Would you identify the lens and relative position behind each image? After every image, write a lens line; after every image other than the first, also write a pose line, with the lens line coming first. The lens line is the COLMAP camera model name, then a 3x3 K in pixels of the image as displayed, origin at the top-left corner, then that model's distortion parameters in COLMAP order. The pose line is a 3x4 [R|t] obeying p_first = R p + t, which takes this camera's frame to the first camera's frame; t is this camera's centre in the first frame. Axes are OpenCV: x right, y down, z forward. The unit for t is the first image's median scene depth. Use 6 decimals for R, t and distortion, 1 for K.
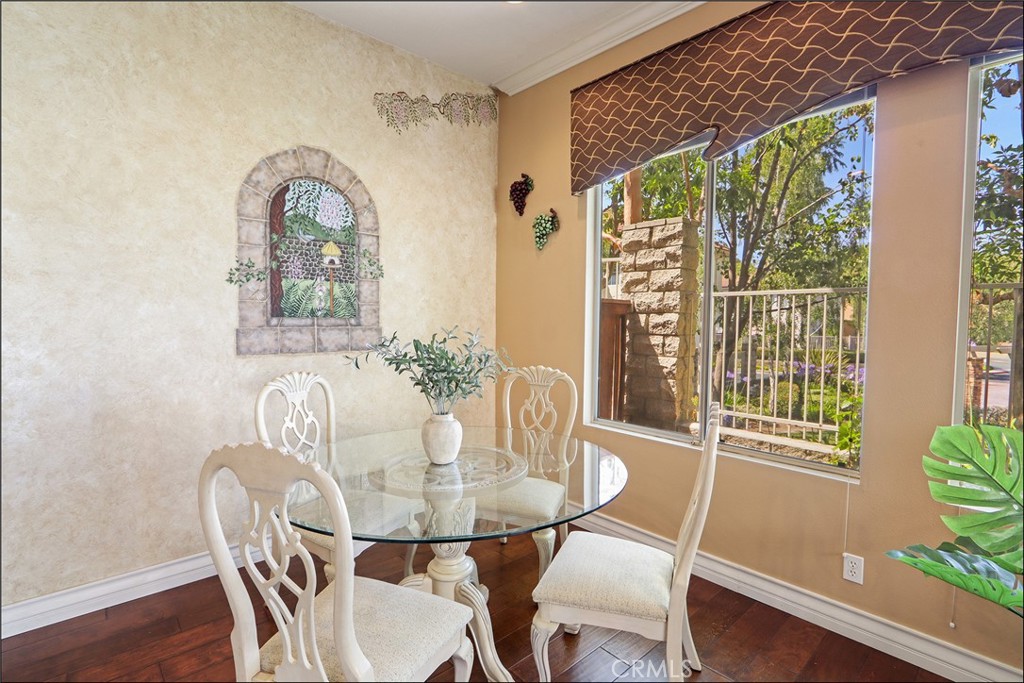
lens RADIAL K [[497.3, 0, 508.9], [0, 497.3, 345.3], [0, 0, 1]] dist [-0.016235, 0.000430]
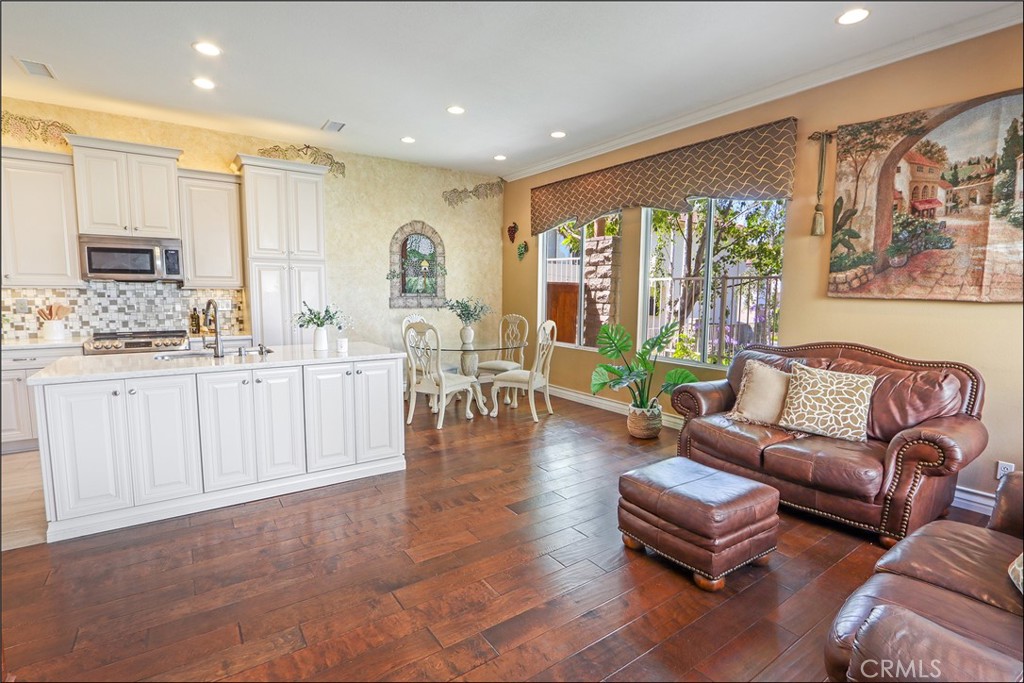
lens RADIAL K [[497.3, 0, 510.8], [0, 497.3, 346.2], [0, 0, 1]] dist [-0.016235, 0.000430]
pose [[0.993427, 0.012455, -0.113784, 0.277827], [-0.006611, 0.998646, 0.051599, 0.062469], [0.114272, -0.050508, 0.992165, -1.146539]]
